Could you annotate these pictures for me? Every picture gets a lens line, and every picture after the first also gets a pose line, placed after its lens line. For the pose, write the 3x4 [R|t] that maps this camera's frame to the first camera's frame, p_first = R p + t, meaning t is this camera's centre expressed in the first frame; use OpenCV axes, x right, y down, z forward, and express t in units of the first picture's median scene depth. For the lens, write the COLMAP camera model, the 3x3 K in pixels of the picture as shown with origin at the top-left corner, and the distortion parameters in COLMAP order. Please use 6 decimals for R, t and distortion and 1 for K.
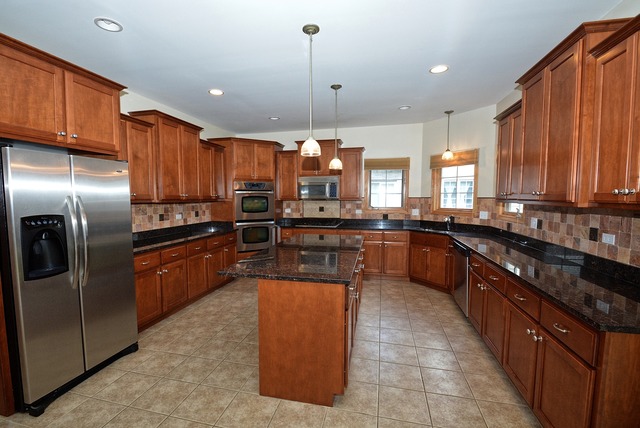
lens RADIAL K [[283.3, 0, 314.5], [0, 283.3, 219.0], [0, 0, 1]] dist [-0.001463, -0.002621]
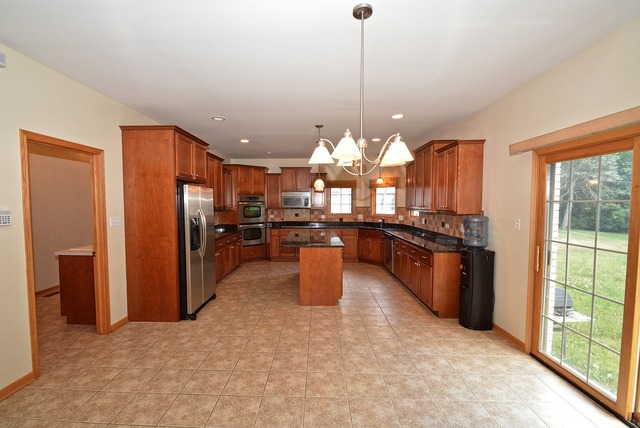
lens RADIAL K [[283.3, 0, 319.8], [0, 283.3, 217.4], [0, 0, 1]] dist [-0.001463, -0.002621]
pose [[0.970802, -0.009027, 0.239711, -0.251467], [0.016334, 0.999460, -0.028513, 0.022730], [-0.239324, 0.031596, 0.970426, -0.479135]]
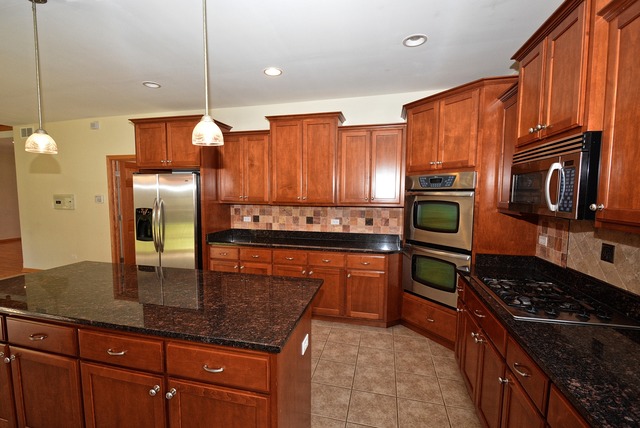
lens RADIAL K [[283.3, 0, 318.2], [0, 283.3, 215.7], [0, 0, 1]] dist [-0.001463, -0.002621]
pose [[-0.003645, 0.077310, -0.997000, 0.374805], [-0.086064, 0.993283, 0.077337, -0.085784], [0.996283, 0.086087, 0.003033, 0.890505]]
